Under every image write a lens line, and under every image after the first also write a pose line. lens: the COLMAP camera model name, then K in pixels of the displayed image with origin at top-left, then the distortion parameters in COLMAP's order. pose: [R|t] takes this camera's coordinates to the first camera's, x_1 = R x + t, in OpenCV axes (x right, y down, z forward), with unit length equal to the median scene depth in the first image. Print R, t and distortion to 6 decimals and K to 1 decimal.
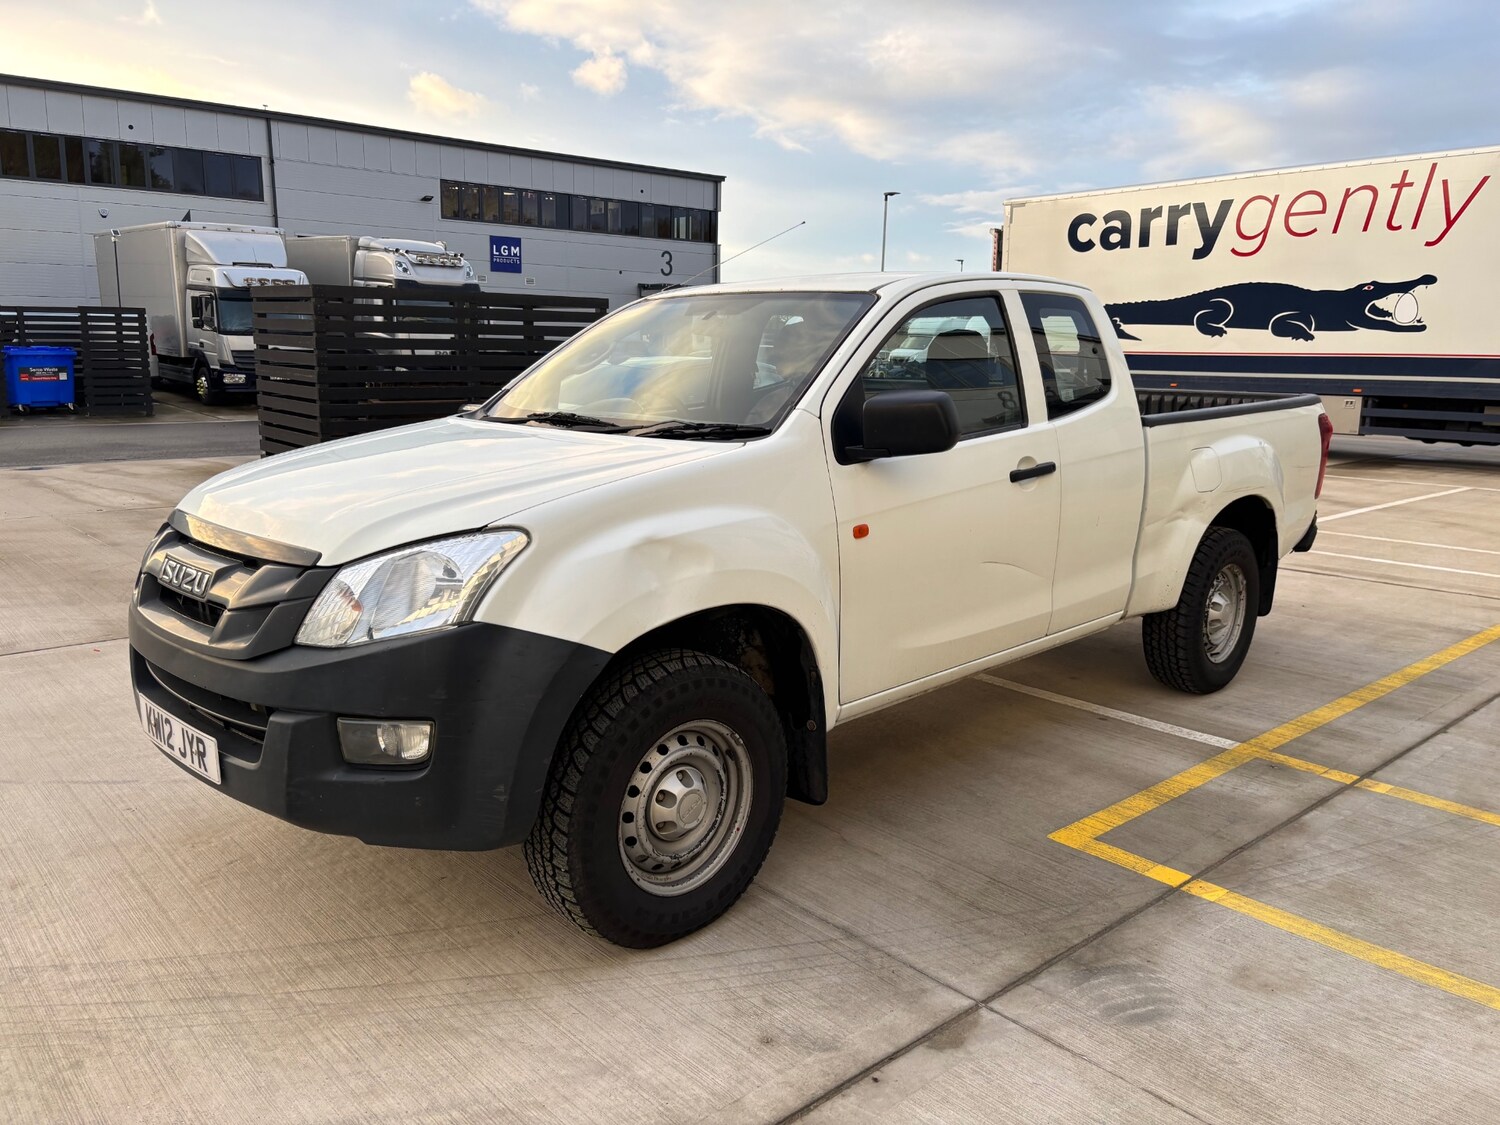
lens RADIAL K [[1136.3, 0, 760.4], [0, 1136.3, 565.5], [0, 0, 1]] dist [0.040545, -0.038684]
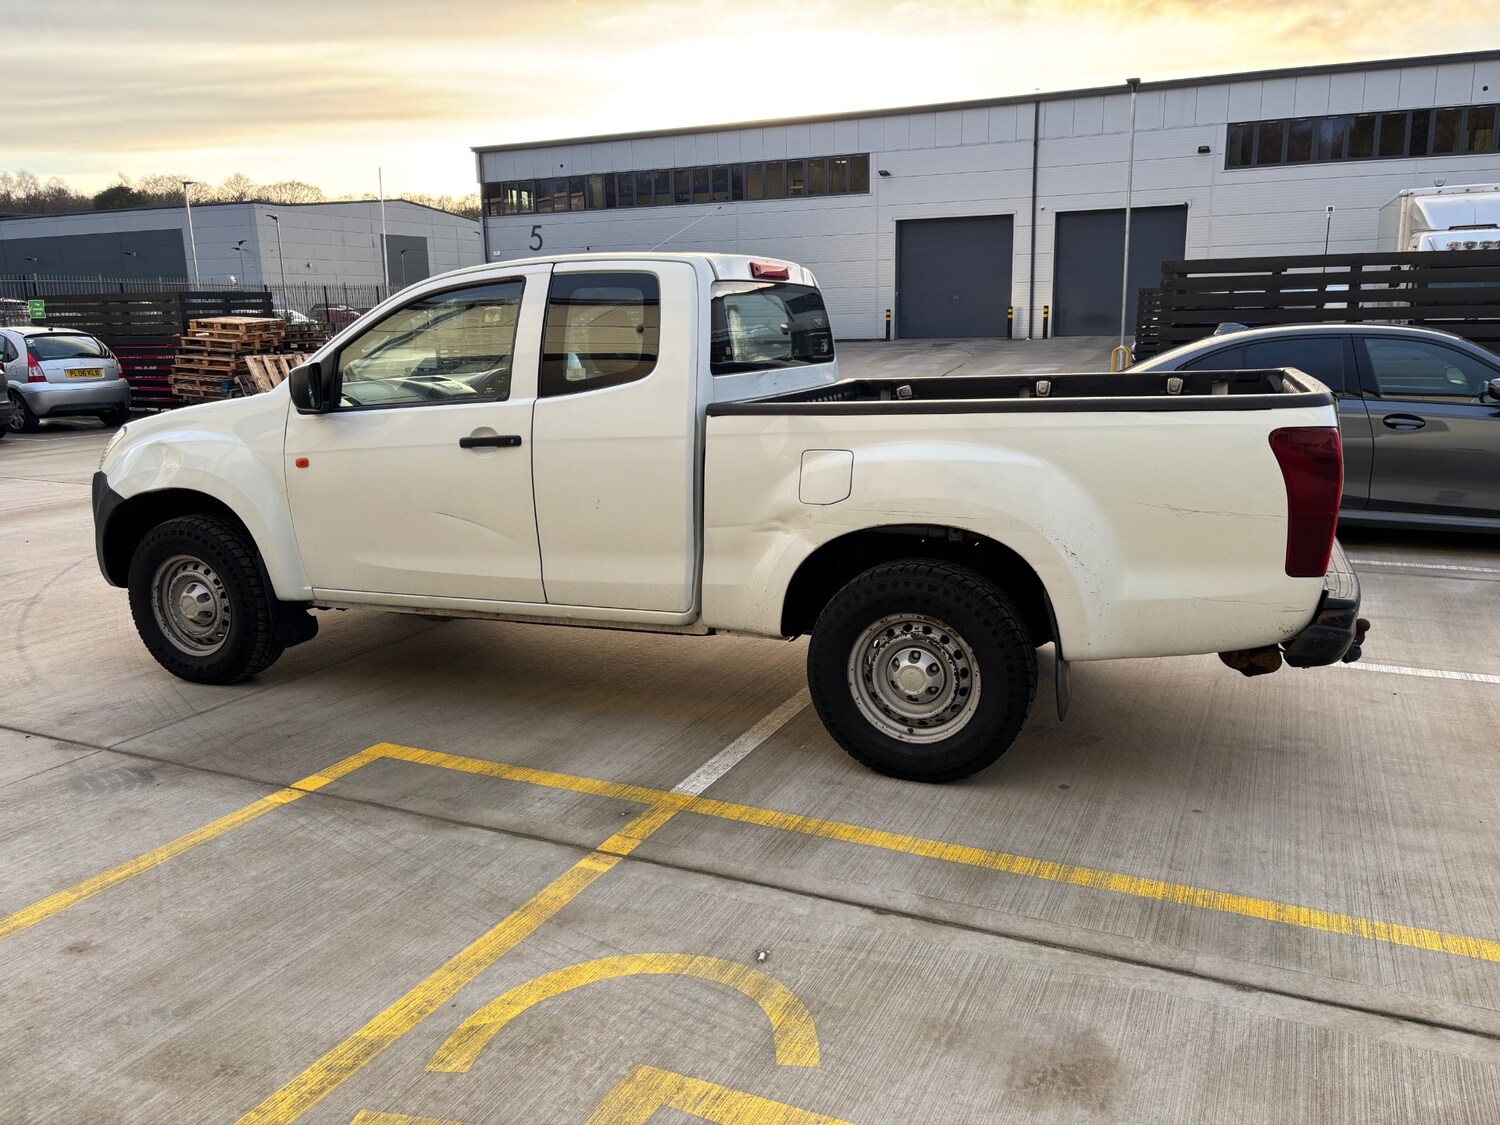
lens RADIAL K [[1136.3, 0, 751.0], [0, 1136.3, 564.3], [0, 0, 1]] dist [0.040545, -0.038684]
pose [[0.395742, 0.175400, -0.901456, 1.267934], [-0.154458, 0.980321, 0.122937, -0.131670], [0.905280, 0.090586, 0.415046, 0.738210]]
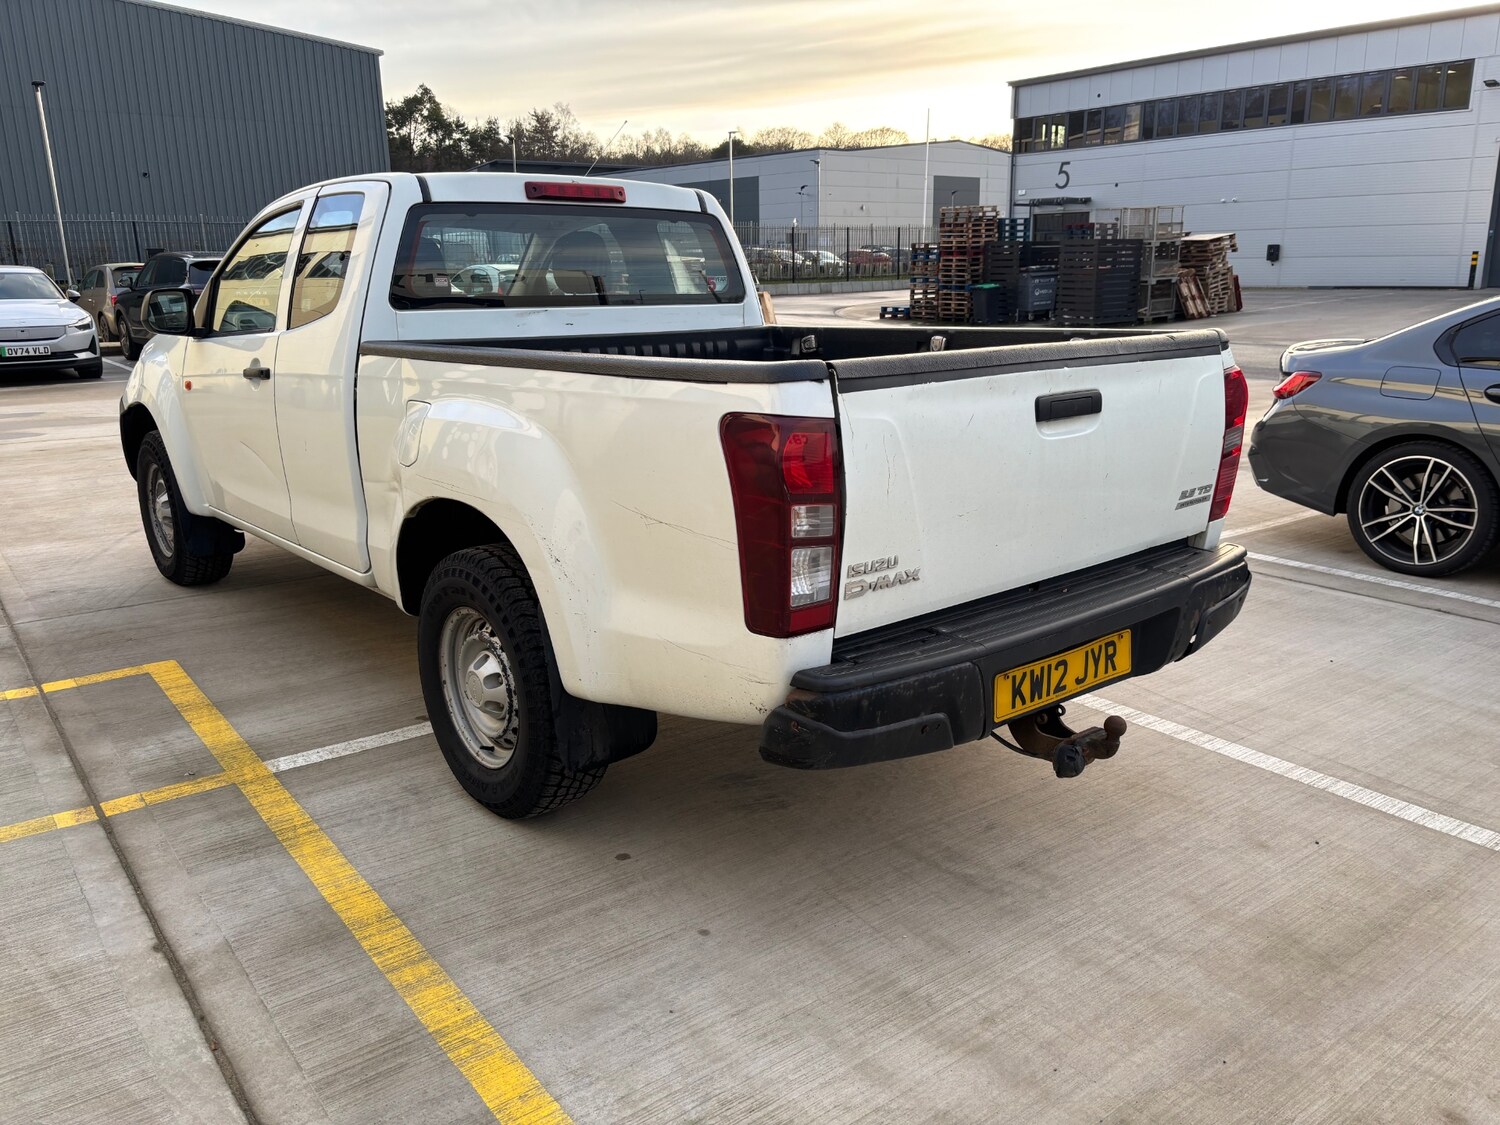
lens RADIAL K [[1136.3, 0, 761.8], [0, 1136.3, 569.5], [0, 0, 1]] dist [0.040545, -0.038684]
pose [[-0.069853, 0.243774, -0.967313, 1.211494], [-0.186278, 0.949438, 0.252721, -0.250878], [0.980011, 0.197843, -0.020912, 1.434051]]
